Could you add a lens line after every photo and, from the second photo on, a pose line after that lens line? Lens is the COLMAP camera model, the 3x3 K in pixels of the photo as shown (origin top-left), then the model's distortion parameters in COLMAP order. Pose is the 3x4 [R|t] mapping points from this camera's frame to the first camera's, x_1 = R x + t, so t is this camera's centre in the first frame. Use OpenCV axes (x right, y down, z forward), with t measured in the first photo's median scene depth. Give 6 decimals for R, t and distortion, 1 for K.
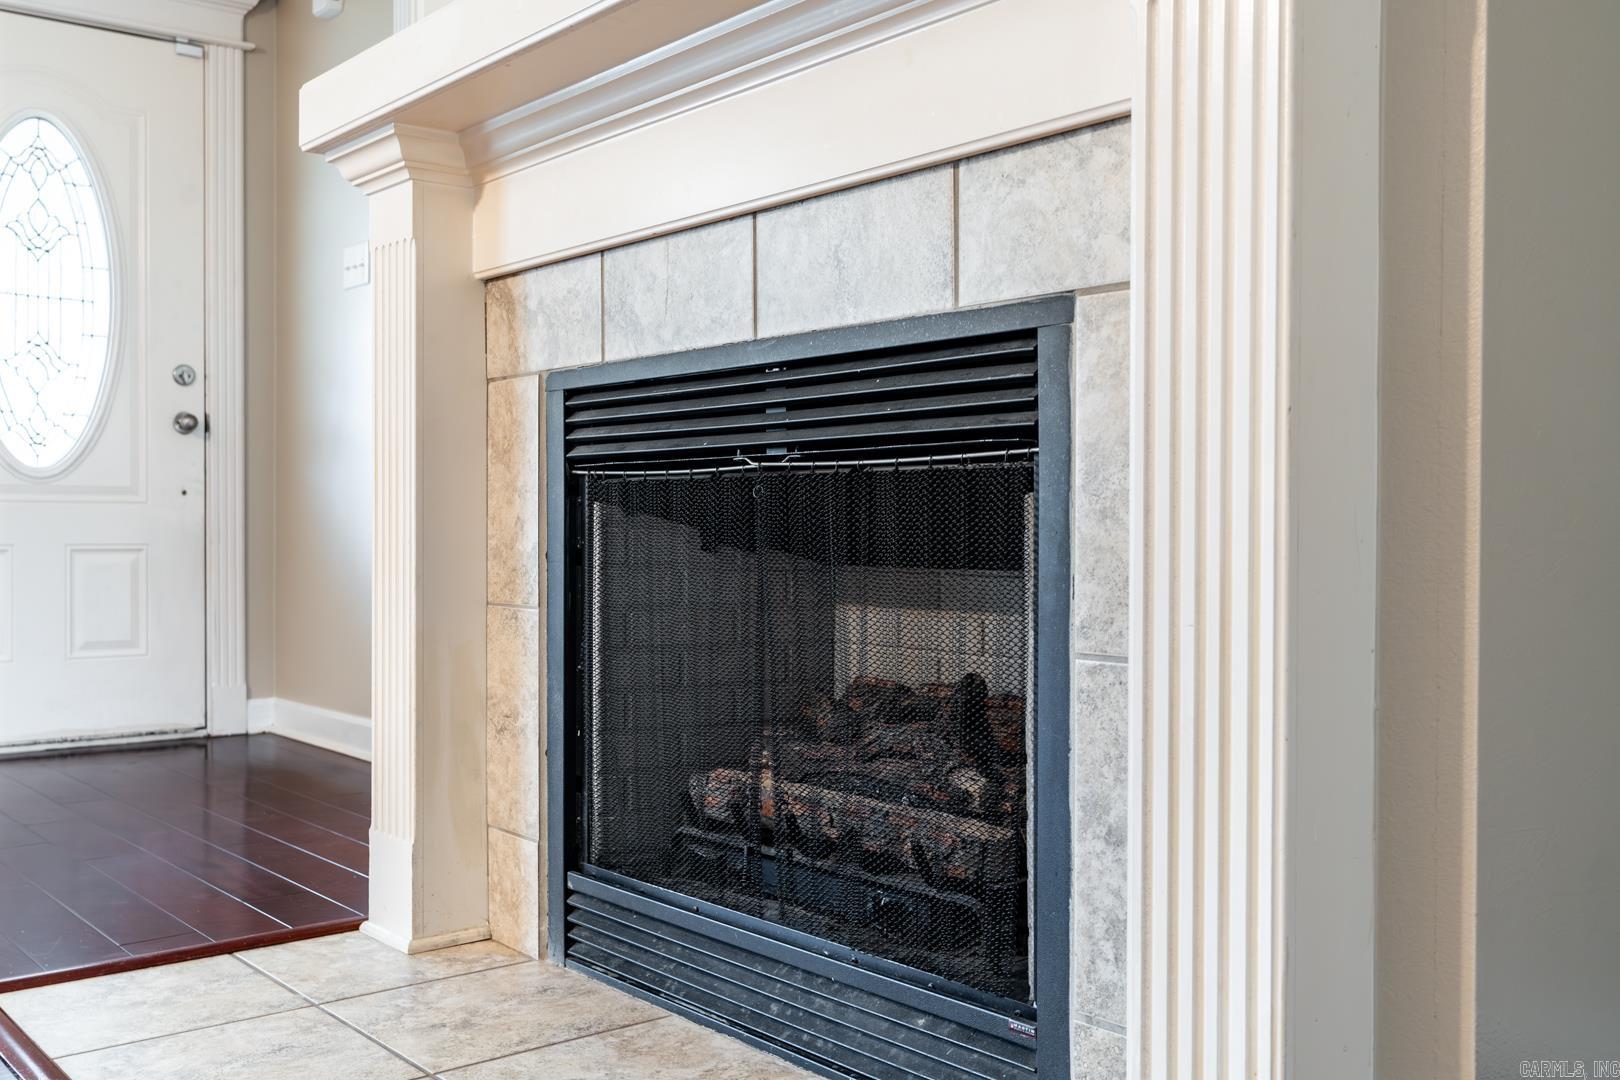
lens RADIAL K [[1577.9, 0, 808.5], [0, 1577.9, 545.2], [0, 0, 1]] dist [0.010910, 0.000000]
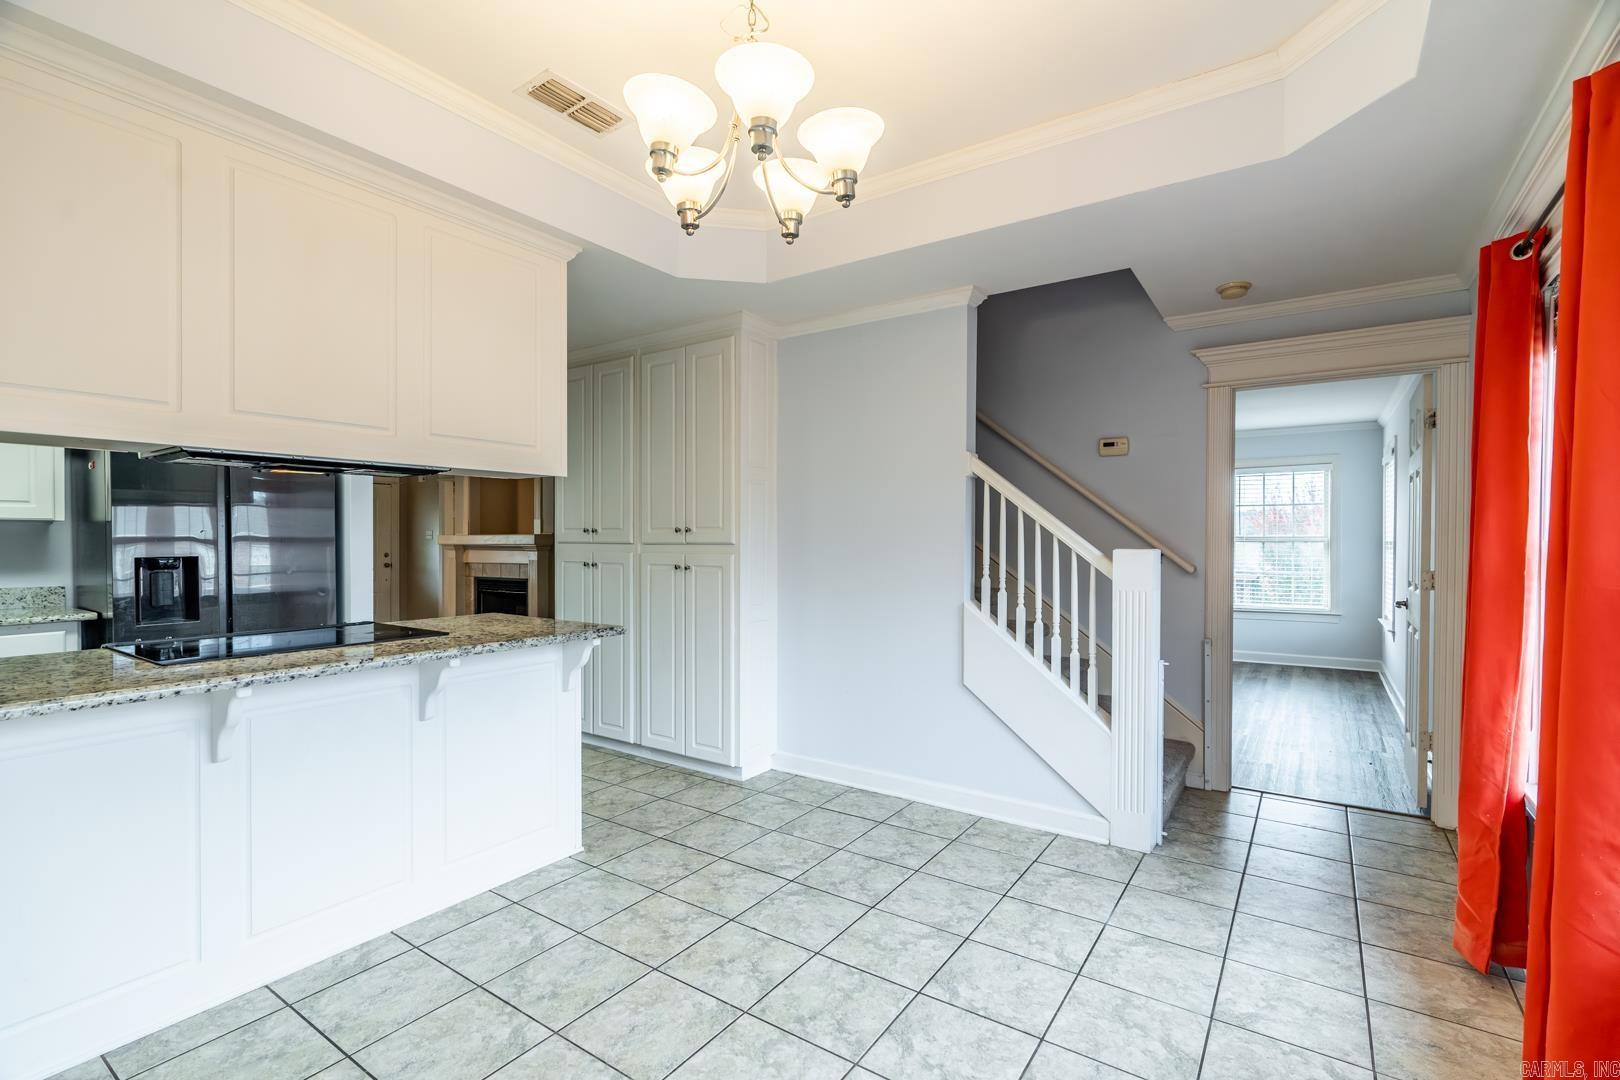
lens RADIAL K [[738.2, 0, 807.5], [0, 738.2, 545.6], [0, 0, 1]] dist [-0.000636, -0.000924]
pose [[0.959520, -0.003070, 0.281624, 0.378404], [0.005631, 0.999950, -0.008283, -0.219934], [-0.281584, 0.009533, 0.959489, -2.916486]]
